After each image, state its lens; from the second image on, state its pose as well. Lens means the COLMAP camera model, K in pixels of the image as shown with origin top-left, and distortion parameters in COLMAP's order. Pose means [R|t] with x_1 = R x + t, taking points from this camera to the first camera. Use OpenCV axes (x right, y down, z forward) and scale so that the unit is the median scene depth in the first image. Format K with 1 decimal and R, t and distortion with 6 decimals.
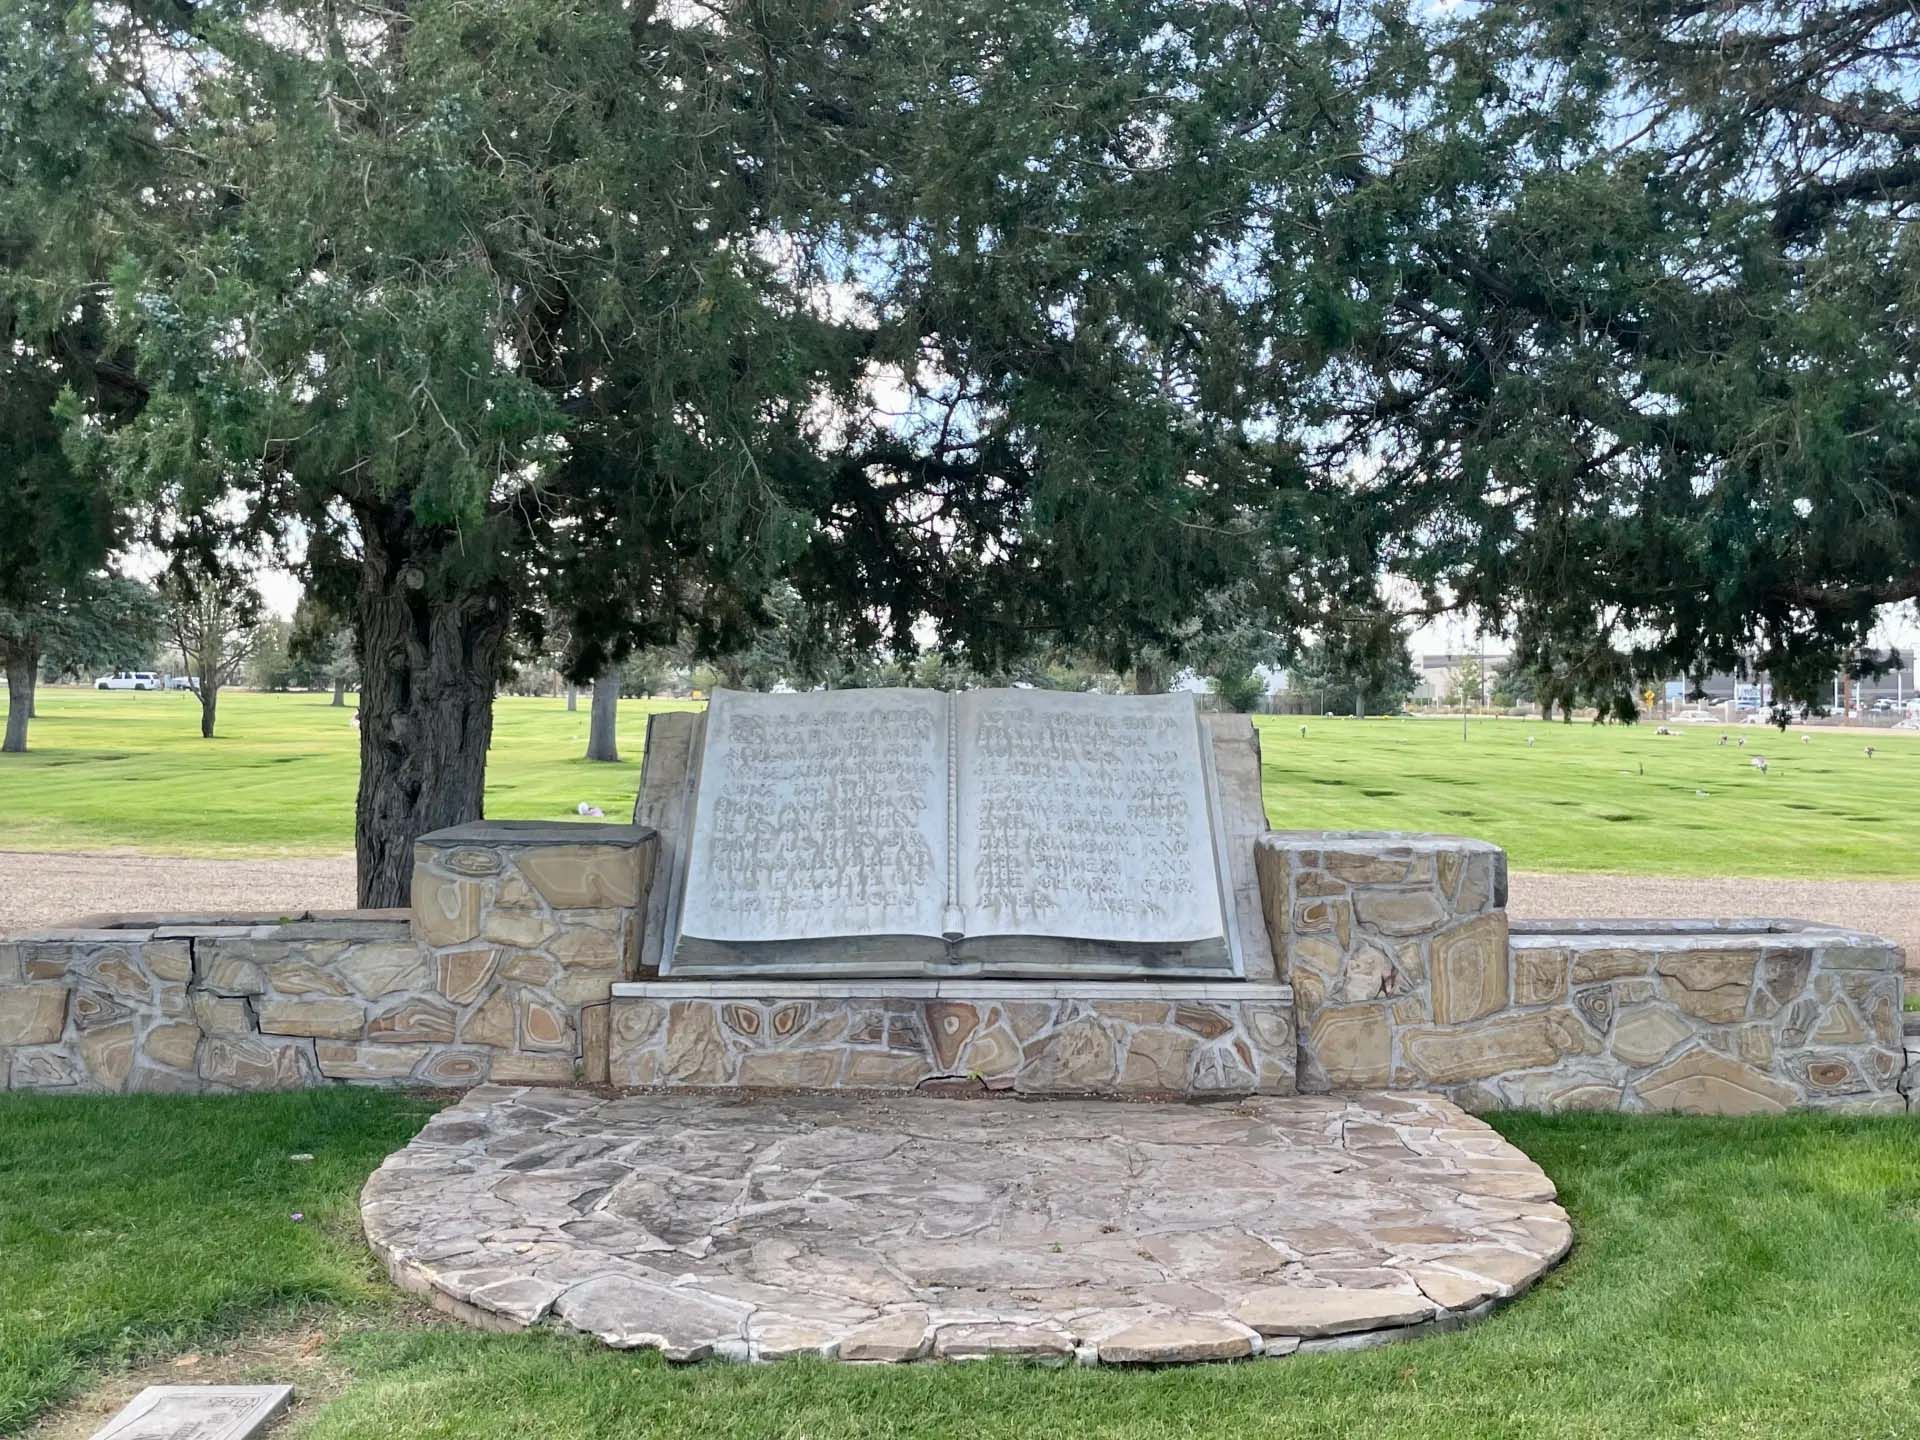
lens RADIAL K [[1916.0, 0, 960.0], [0, 1916.0, 720.0], [0, 0, 1]] dist [0.154796, -0.384914]
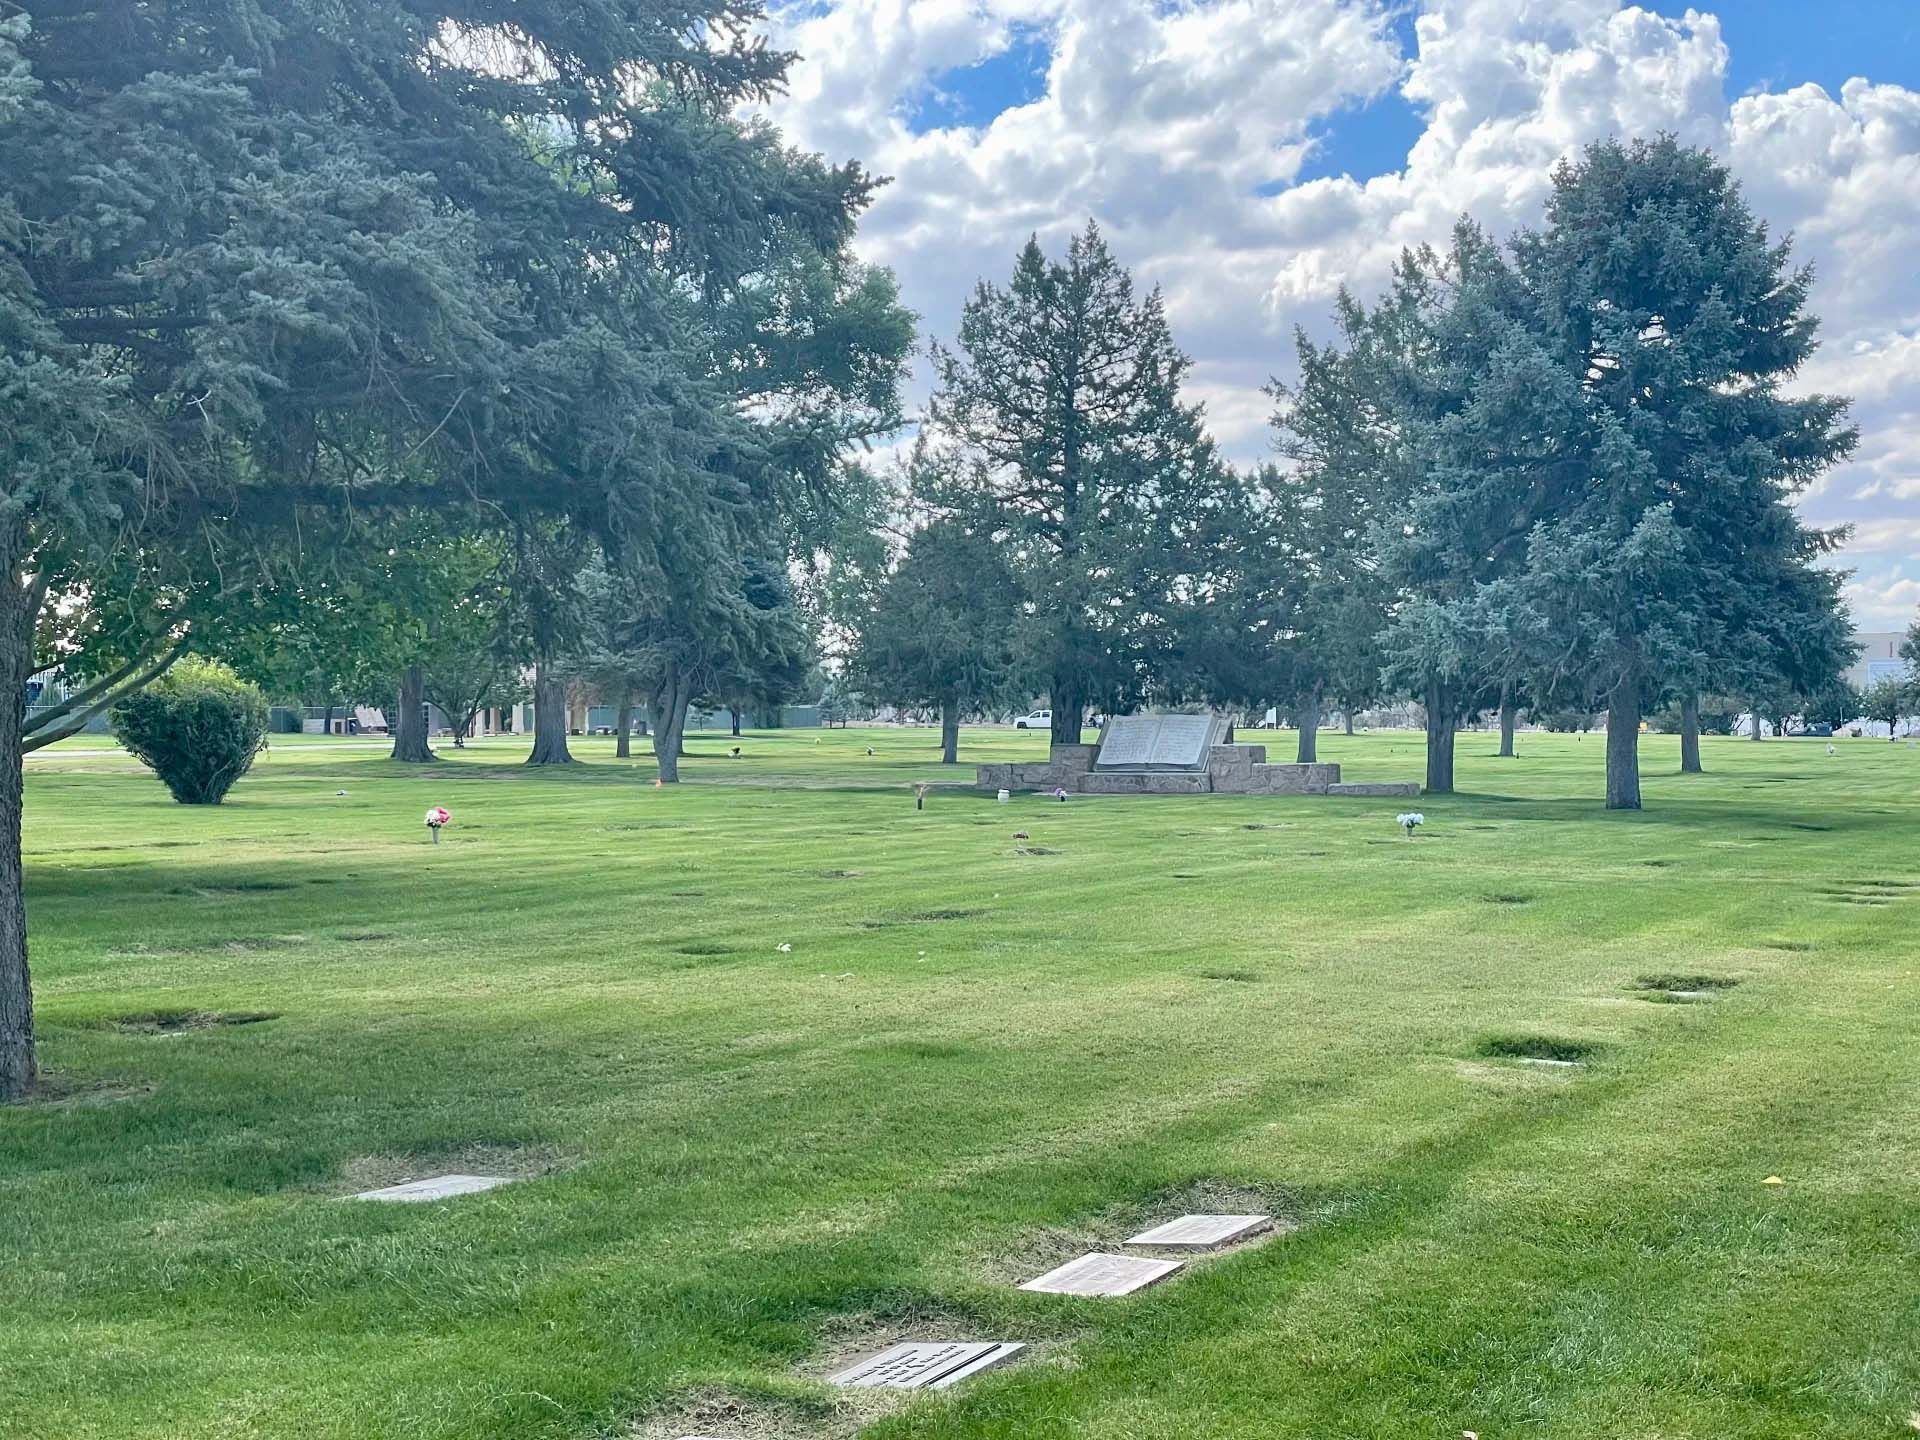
lens RADIAL K [[2873.7, 0, 958.9], [0, 2873.7, 617.2], [0, 0, 1]] dist [-0.012580, 0.011191]
pose [[0.906279, -0.027118, -0.421809, 2.740509], [0.004409, 0.998492, -0.054720, 0.140767], [0.422657, 0.047732, 0.905032, -6.053490]]
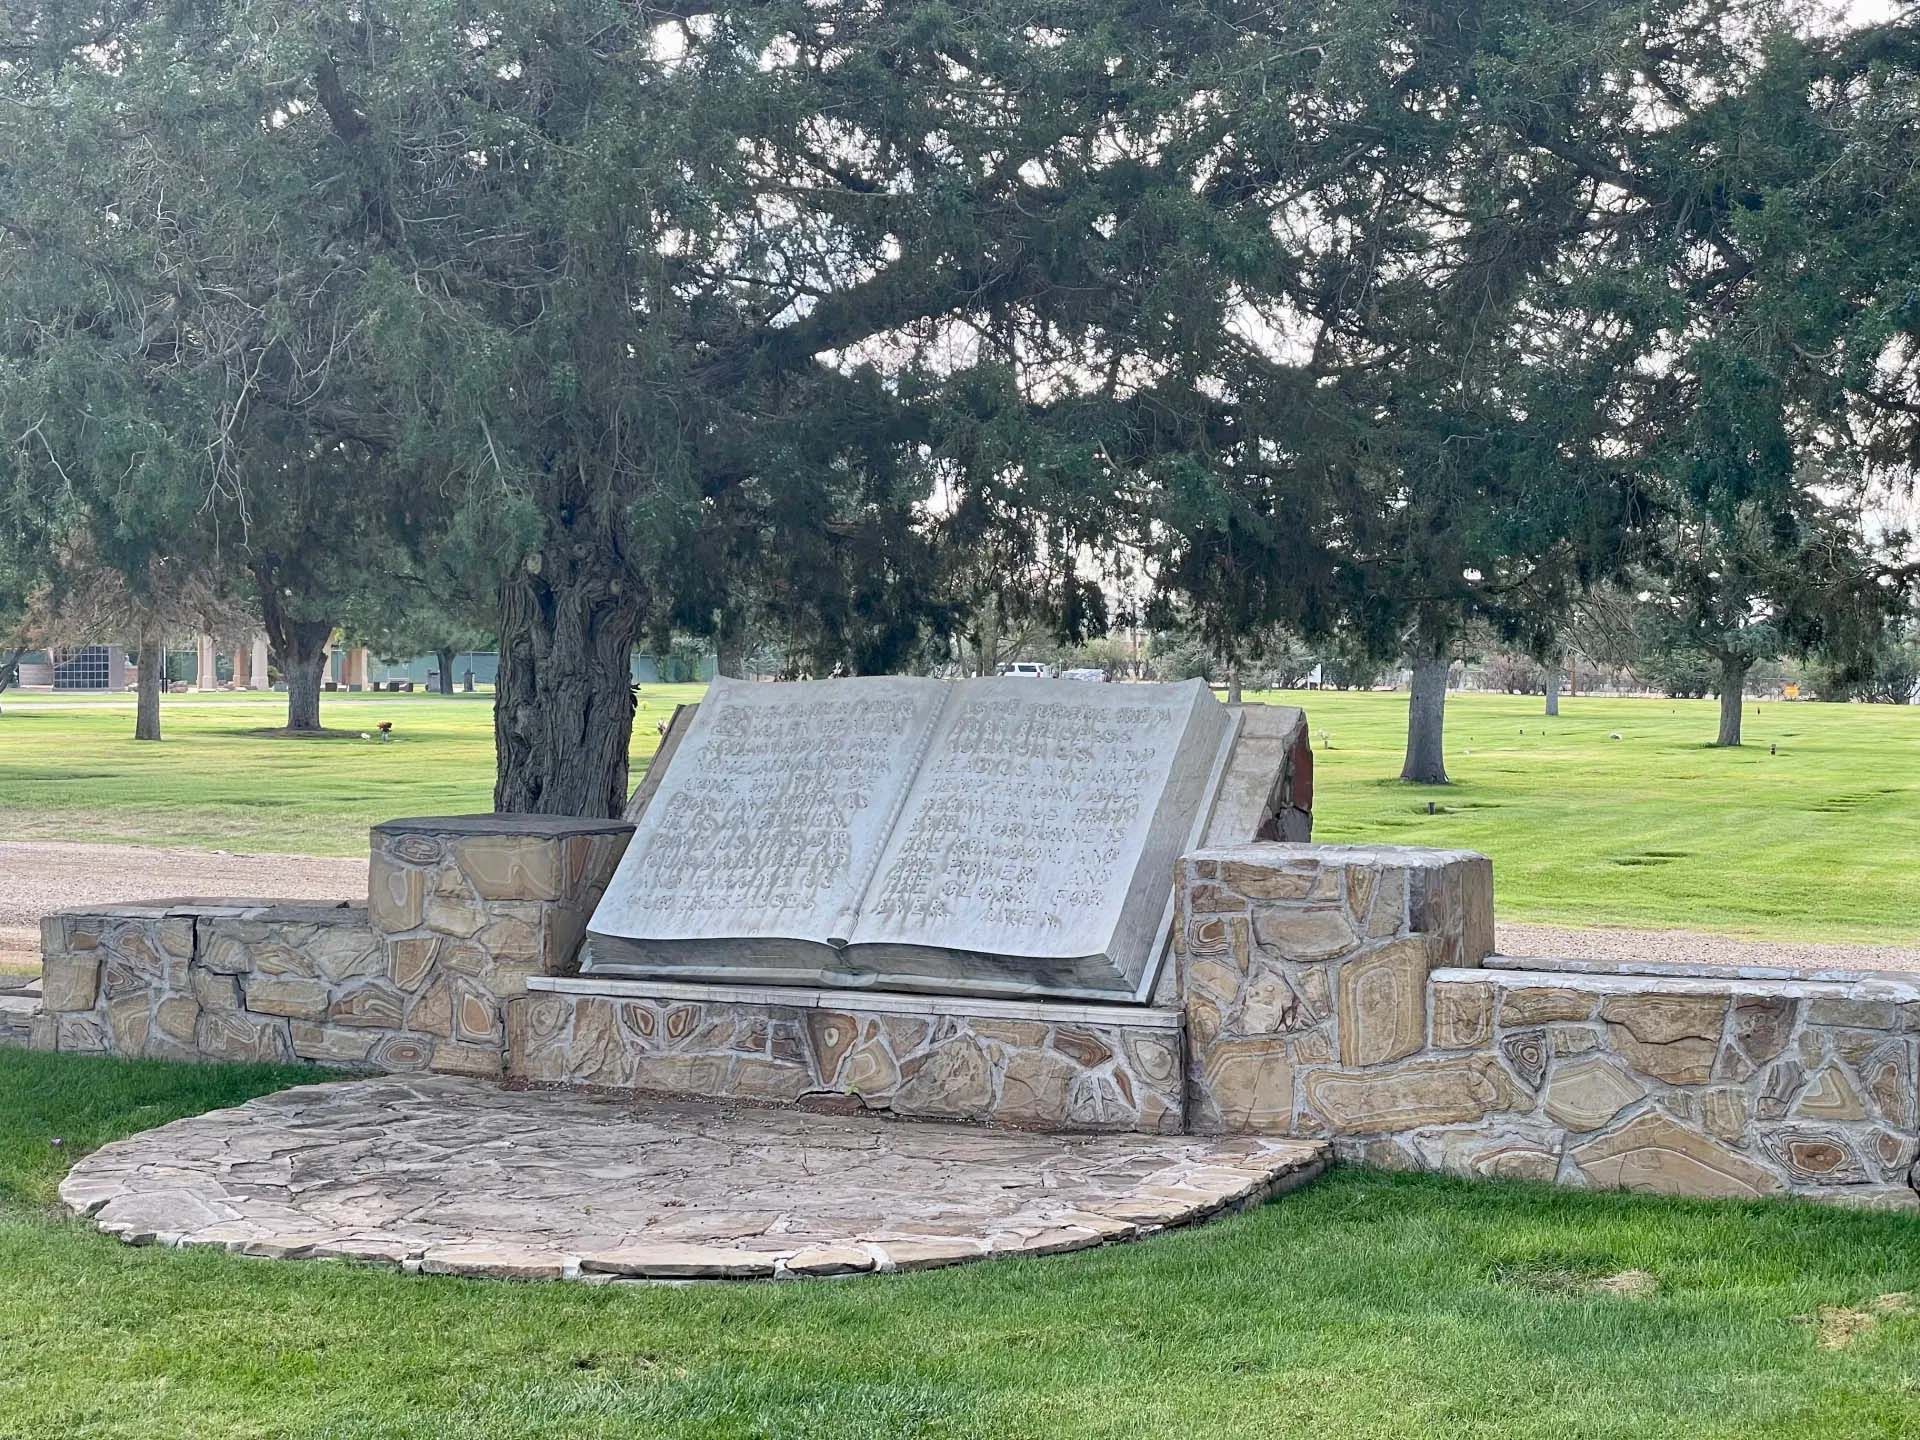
lens RADIAL K [[2863.6, 0, 960.0], [0, 2863.6, 720.0], [0, 0, 1]] dist [0.232848, -0.783328]
pose [[0.902081, 0.004278, -0.431547, 0.648076], [-0.005911, 0.999980, -0.002442, 0.007830], [0.431527, 0.004754, 0.902087, -0.230451]]
